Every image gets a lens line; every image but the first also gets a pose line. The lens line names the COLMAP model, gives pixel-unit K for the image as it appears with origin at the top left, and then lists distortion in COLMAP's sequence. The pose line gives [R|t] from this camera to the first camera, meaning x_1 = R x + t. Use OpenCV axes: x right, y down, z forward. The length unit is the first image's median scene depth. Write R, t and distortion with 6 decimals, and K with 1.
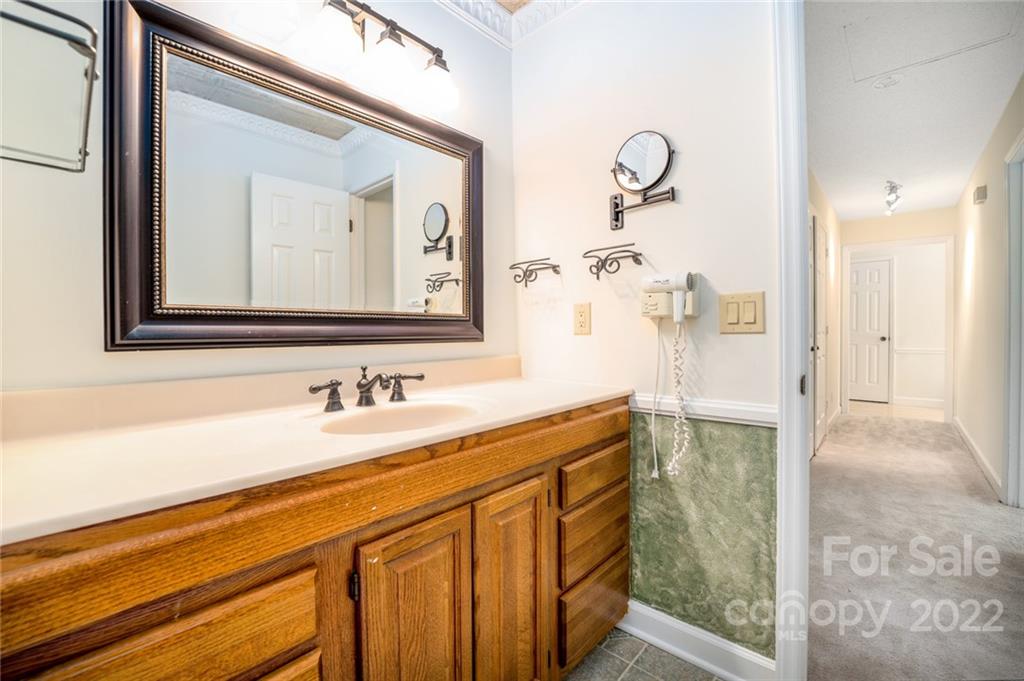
lens RADIAL K [[433.9, 0, 512.0], [0, 433.9, 340.5], [0, 0, 1]] dist [-0.025746, -0.000565]
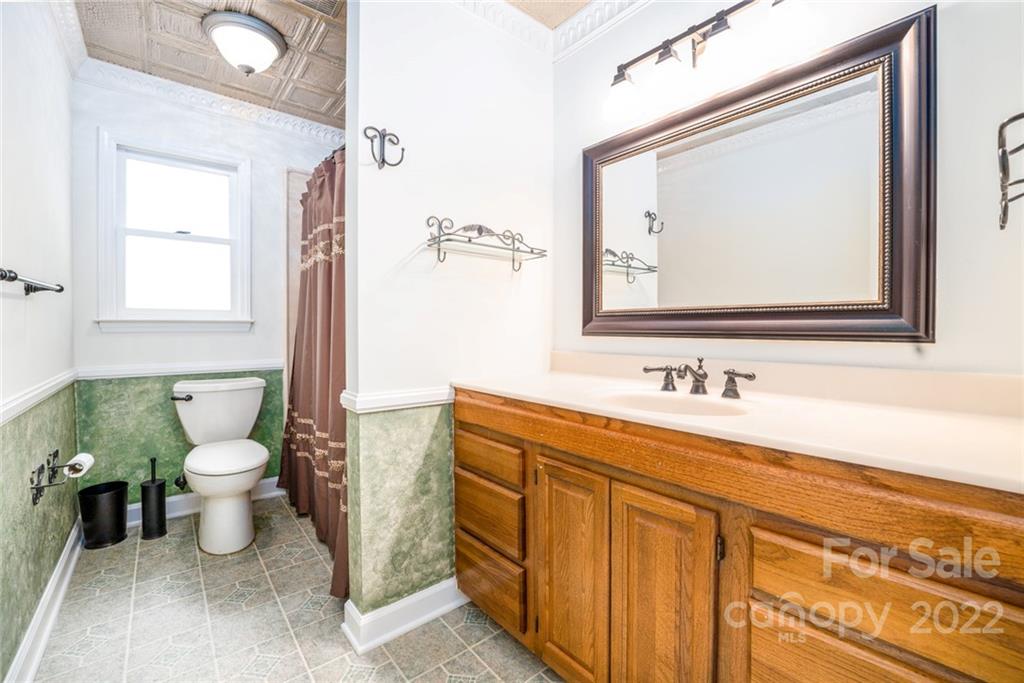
lens RADIAL K [[425.0, 0, 513.8], [0, 425.0, 334.4], [0, 0, 1]] dist [-0.009445, -0.000218]
pose [[-0.137780, 0.020523, -0.990250, 0.883992], [-0.022161, 0.999471, 0.023797, -0.015956], [0.990215, 0.025224, -0.137252, 0.773440]]
